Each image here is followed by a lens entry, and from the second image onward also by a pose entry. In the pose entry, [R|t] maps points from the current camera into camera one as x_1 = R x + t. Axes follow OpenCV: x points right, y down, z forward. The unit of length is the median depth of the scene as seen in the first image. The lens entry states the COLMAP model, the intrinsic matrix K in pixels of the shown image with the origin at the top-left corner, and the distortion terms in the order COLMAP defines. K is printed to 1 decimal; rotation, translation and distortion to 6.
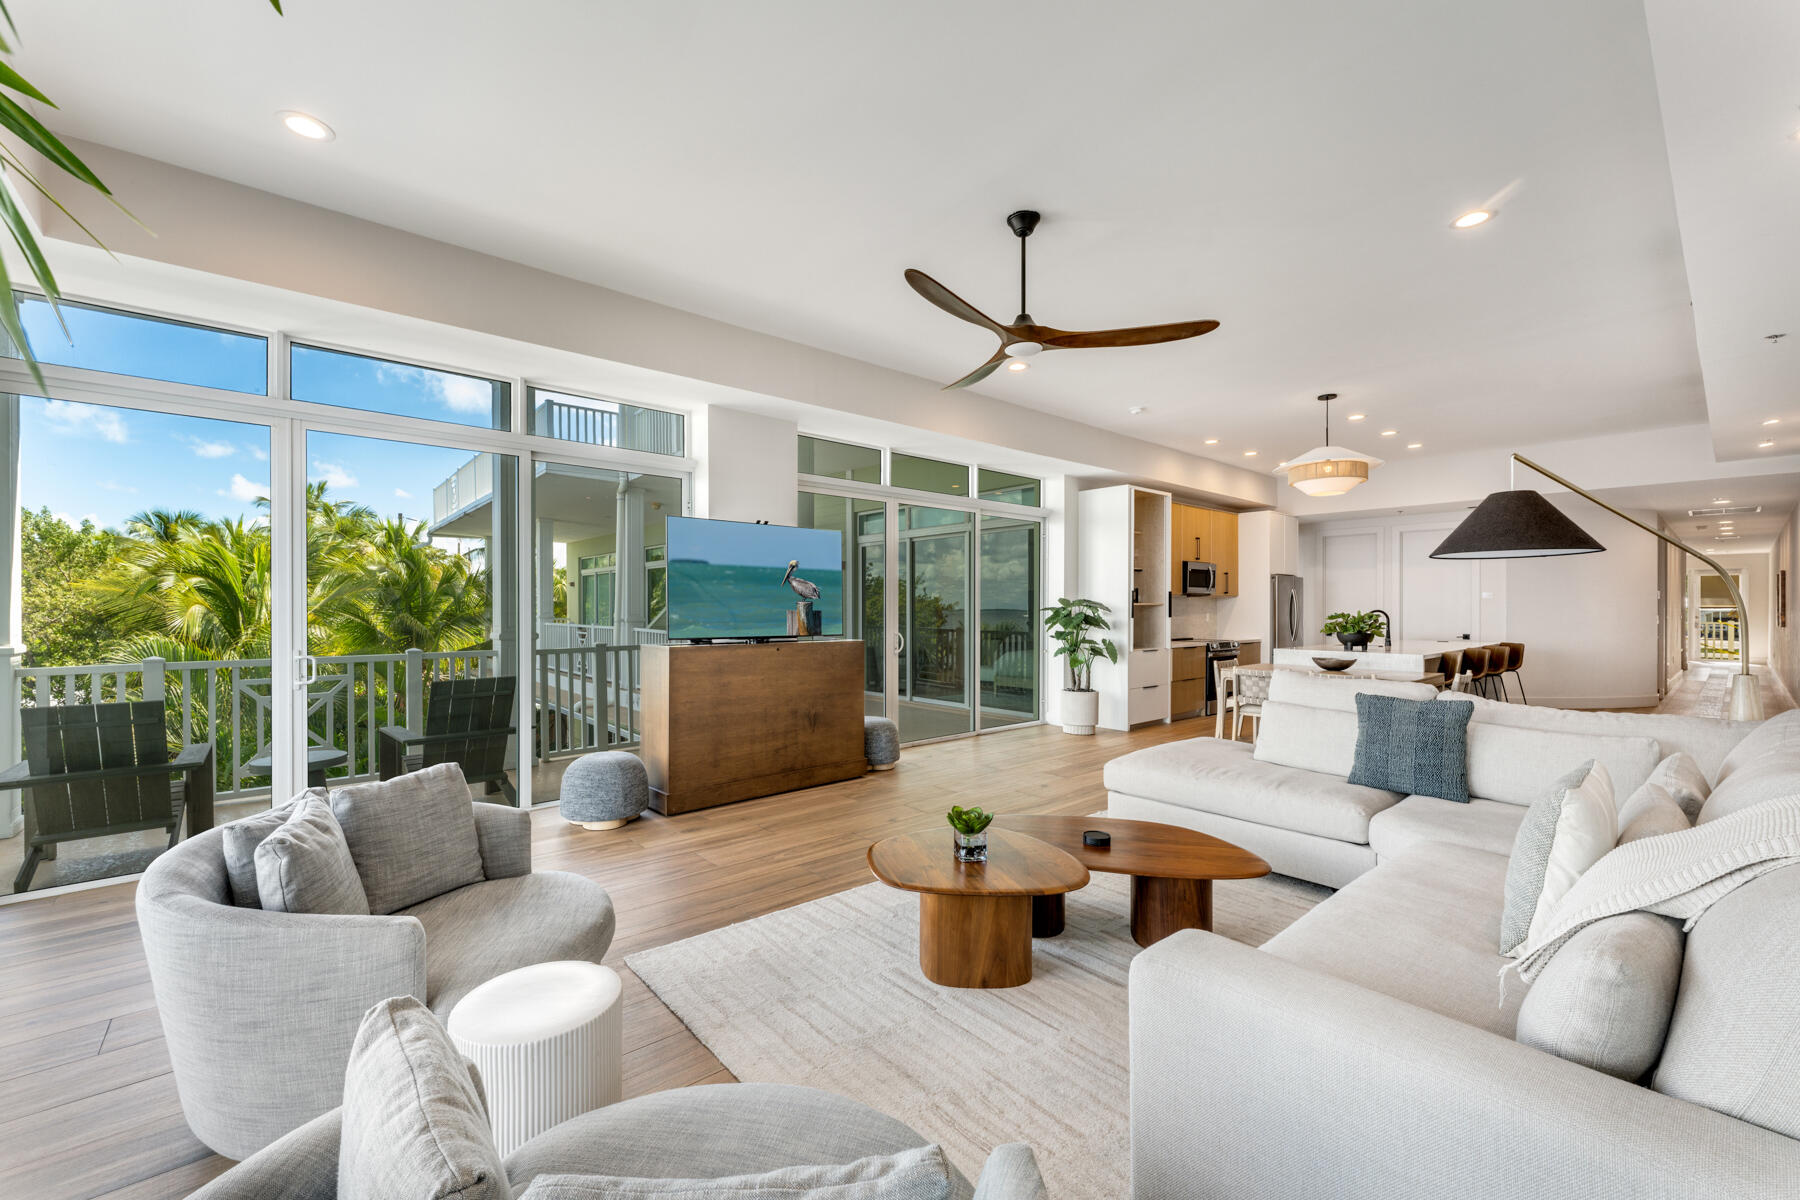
lens RADIAL K [[727.4, 0, 885.6], [0, 727.4, 607.7], [0, 0, 1]] dist [0.001641, -0.001205]
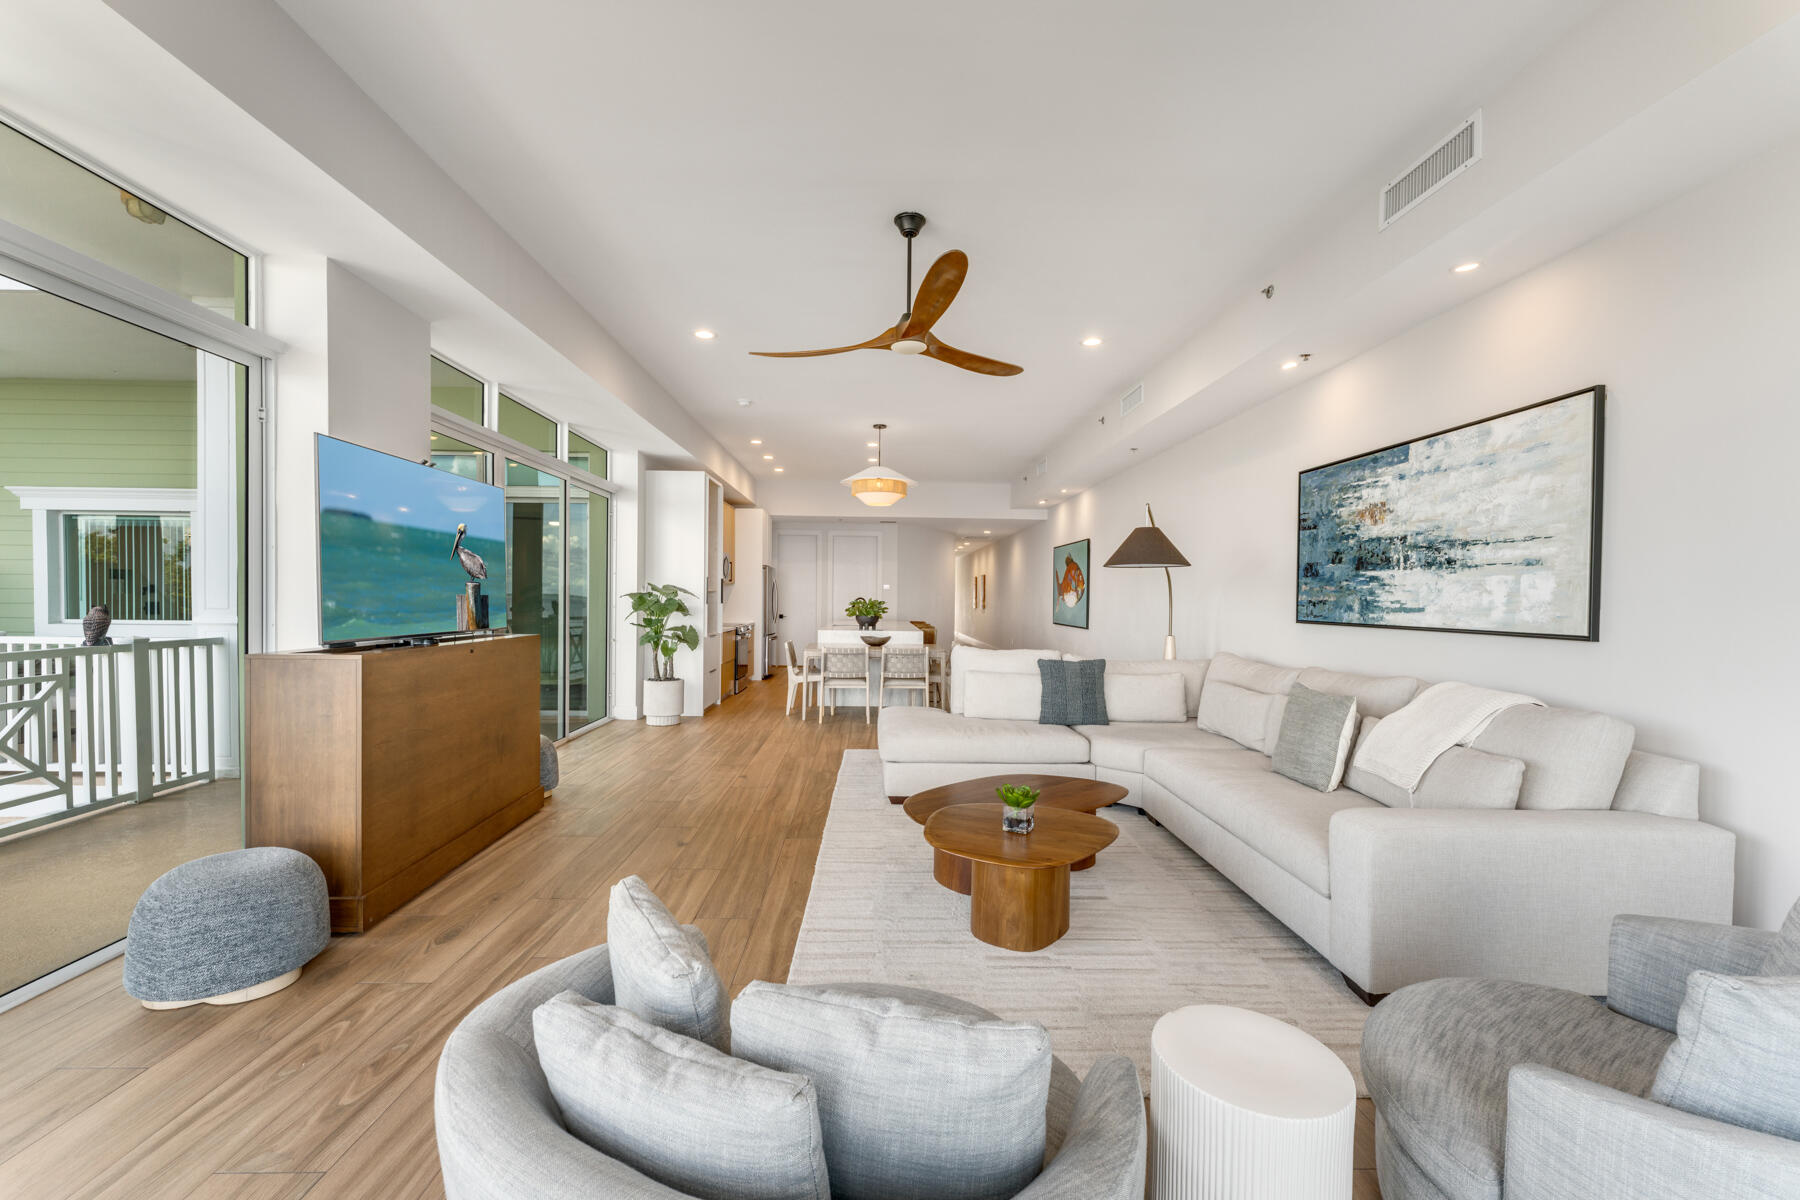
lens RADIAL K [[727.4, 0, 899.9], [0, 727.4, 604.7], [0, 0, 1]] dist [0.001641, -0.001205]
pose [[0.625033, -0.001152, 0.780597, -0.410788], [-0.012462, 0.999857, 0.011454, 0.000038], [-0.780499, -0.016887, 0.624929, 0.229489]]
